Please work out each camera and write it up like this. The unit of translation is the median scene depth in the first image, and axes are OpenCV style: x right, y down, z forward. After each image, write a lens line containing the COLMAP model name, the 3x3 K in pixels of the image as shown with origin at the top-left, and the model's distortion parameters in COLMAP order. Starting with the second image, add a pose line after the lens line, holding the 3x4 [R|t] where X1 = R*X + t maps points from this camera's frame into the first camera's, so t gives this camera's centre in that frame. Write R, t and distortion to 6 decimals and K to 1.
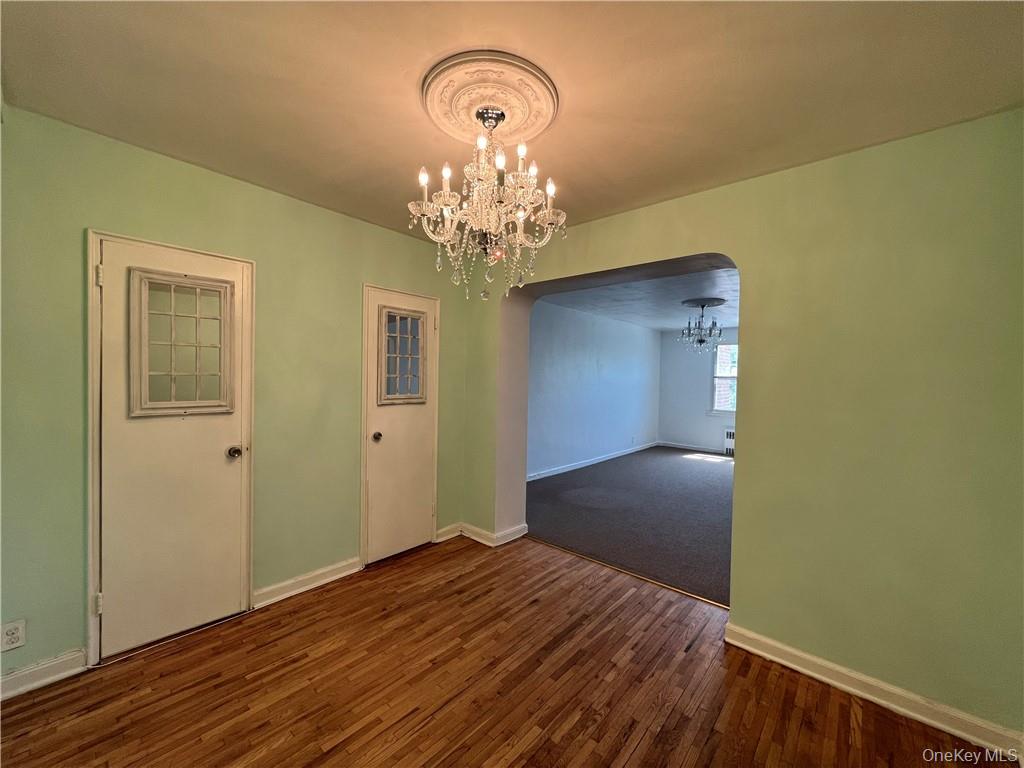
lens RADIAL K [[410.3, 0, 510.8], [0, 410.3, 383.3], [0, 0, 1]] dist [-0.000136, 0.000418]
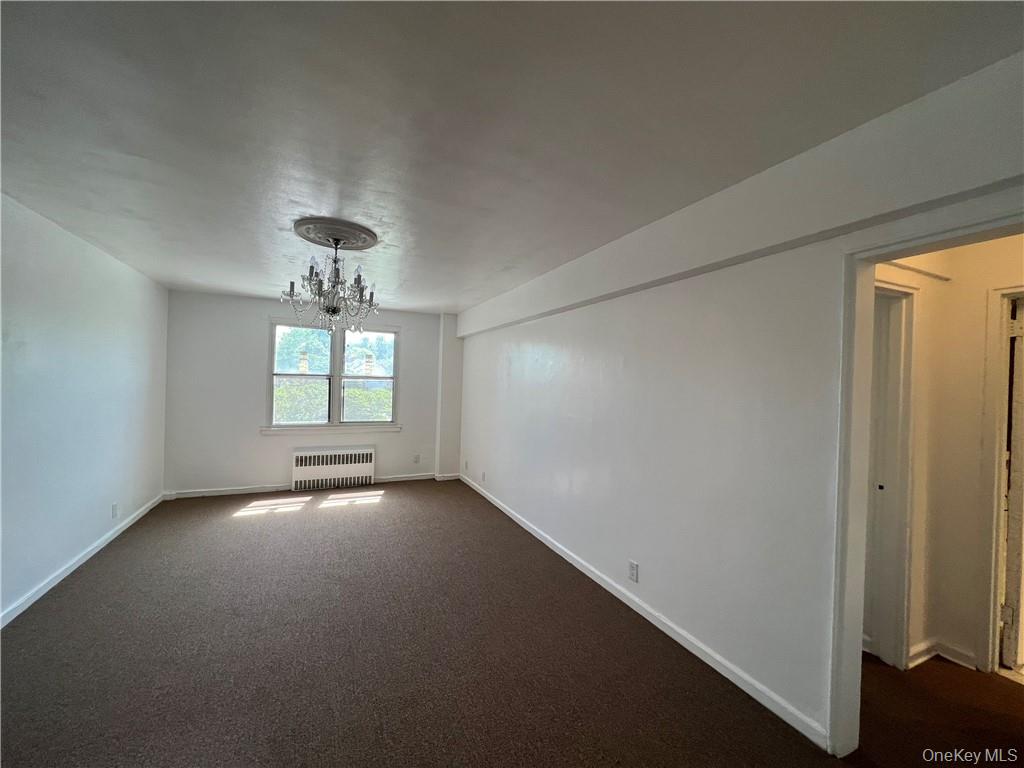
lens RADIAL K [[410.3, 0, 512.6], [0, 410.3, 379.6], [0, 0, 1]] dist [-0.000136, 0.000418]
pose [[0.409070, -0.004828, 0.912490, 0.215463], [-0.002608, 0.999976, 0.006460, -0.046301], [-0.912499, -0.005023, 0.409047, 1.437433]]
